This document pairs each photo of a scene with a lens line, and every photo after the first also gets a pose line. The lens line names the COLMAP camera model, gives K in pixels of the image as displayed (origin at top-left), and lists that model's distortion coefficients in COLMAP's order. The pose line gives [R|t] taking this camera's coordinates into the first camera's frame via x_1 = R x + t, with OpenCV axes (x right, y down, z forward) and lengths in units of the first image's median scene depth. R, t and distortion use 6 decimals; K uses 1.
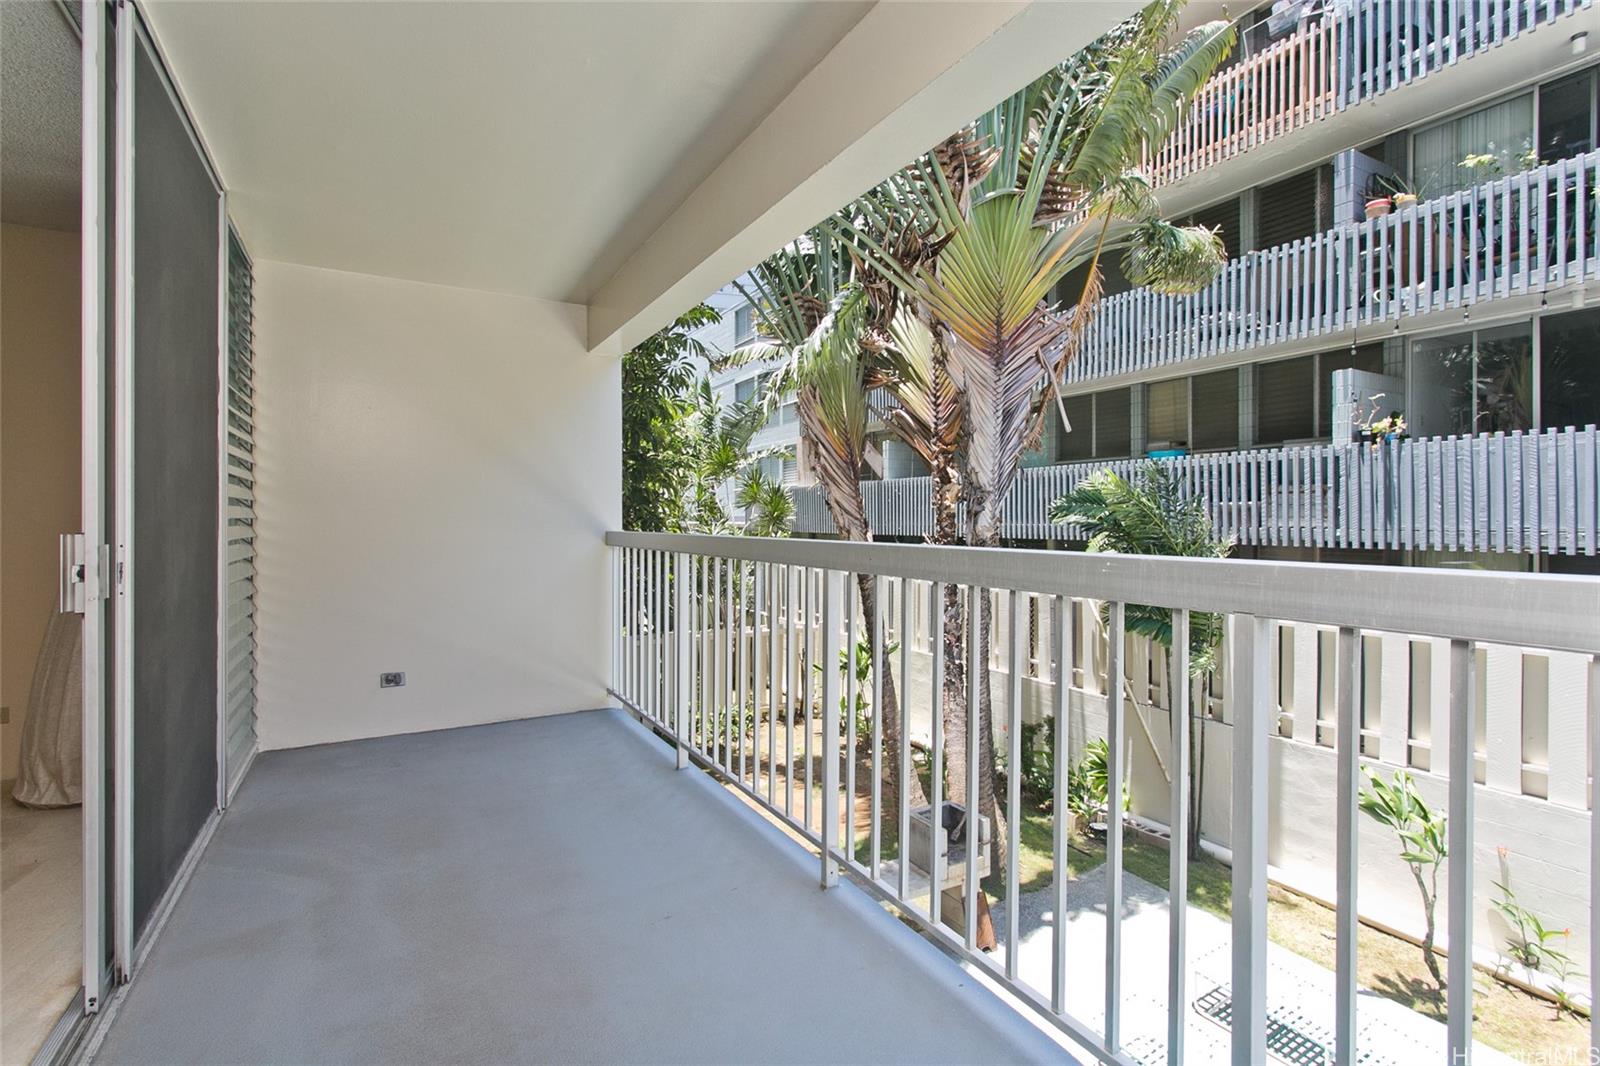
lens RADIAL K [[781.4, 0, 800.0], [0, 781.4, 533.0], [0, 0, 1]] dist [0.000108, 0.000144]
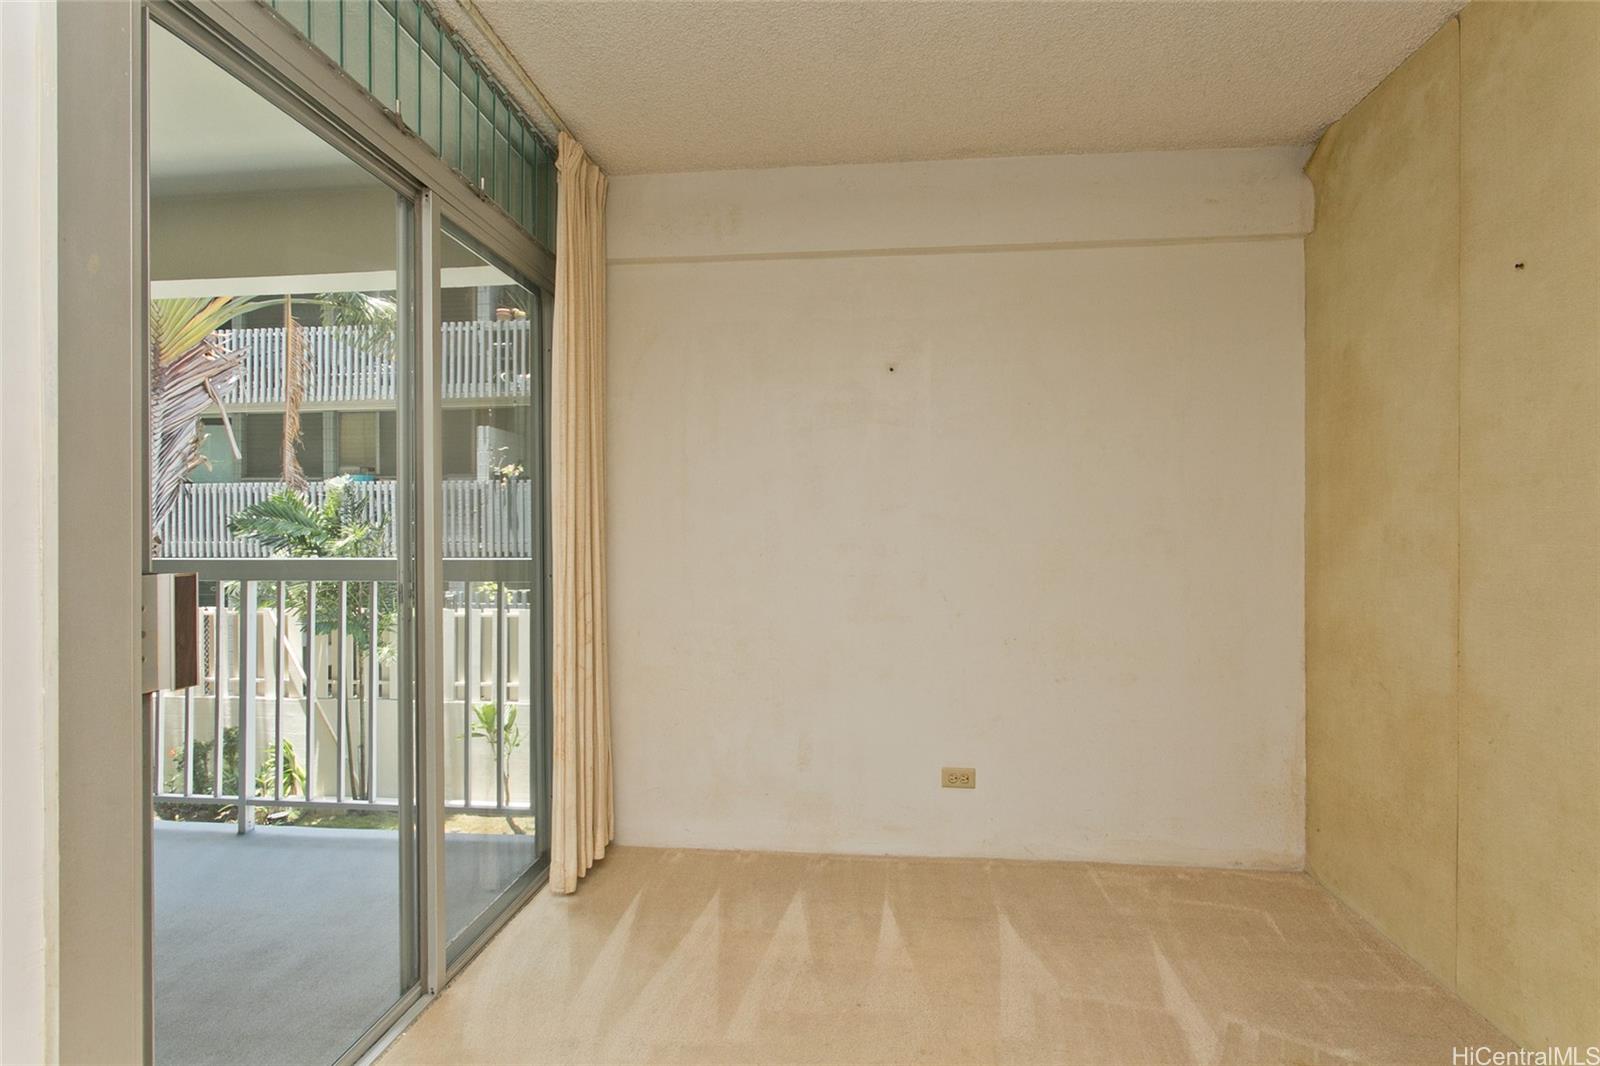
lens RADIAL K [[744.4, 0, 794.5], [0, 744.4, 529.7], [0, 0, 1]] dist [-0.001578, 0.000181]
pose [[0.587374, 0.000948, 0.809315, -0.035823], [0.019990, 0.999677, -0.015679, 0.002814], [-0.809068, 0.025388, 0.587166, -0.195159]]
